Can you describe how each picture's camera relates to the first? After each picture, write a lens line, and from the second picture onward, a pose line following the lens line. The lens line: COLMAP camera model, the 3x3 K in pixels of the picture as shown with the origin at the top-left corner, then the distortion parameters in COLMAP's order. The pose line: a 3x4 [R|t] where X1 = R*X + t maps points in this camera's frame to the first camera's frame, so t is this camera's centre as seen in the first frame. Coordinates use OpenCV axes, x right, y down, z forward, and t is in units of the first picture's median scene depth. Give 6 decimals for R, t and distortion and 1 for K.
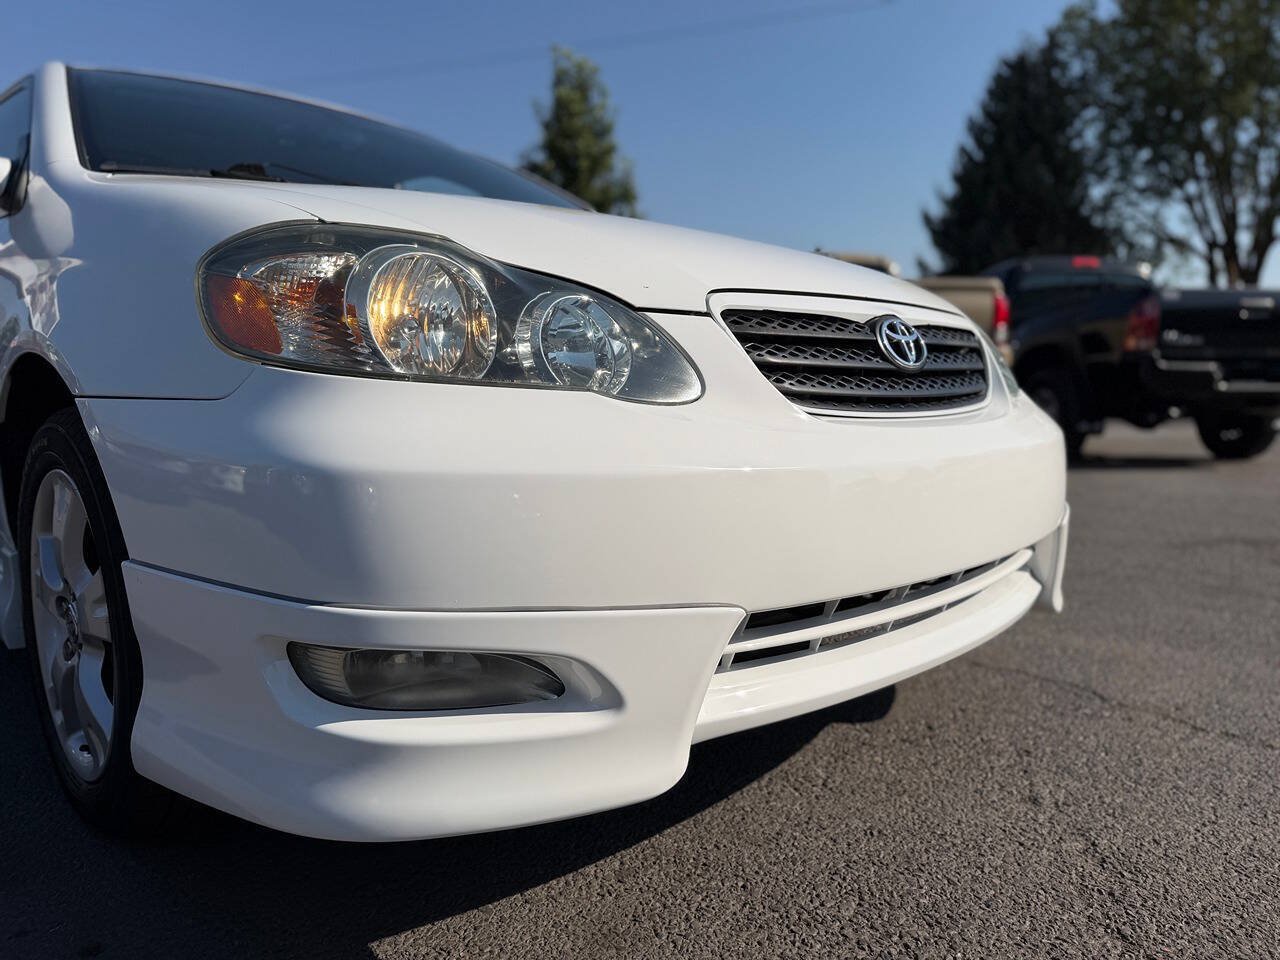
lens RADIAL K [[909.1, 0, 637.0], [0, 909.1, 490.9], [0, 0, 1]] dist [0.041804, -0.036888]
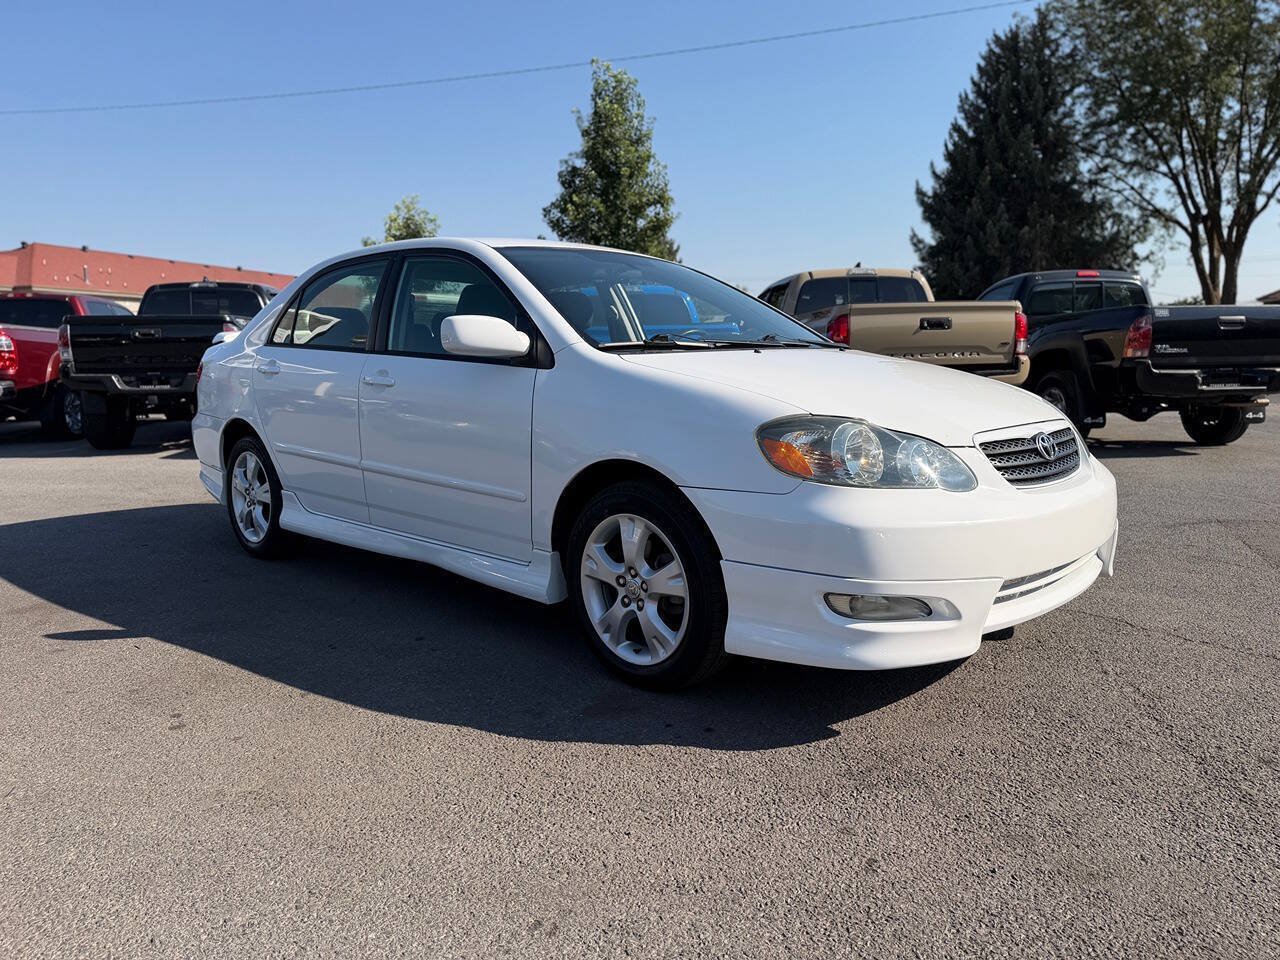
lens RADIAL K [[909.1, 0, 633.7], [0, 909.1, 496.2], [0, 0, 1]] dist [0.041804, -0.036888]
pose [[0.999820, -0.014084, 0.012688, -0.063161], [0.013565, 0.999103, 0.040103, -0.013979], [-0.013242, -0.039924, 0.999115, -0.098917]]
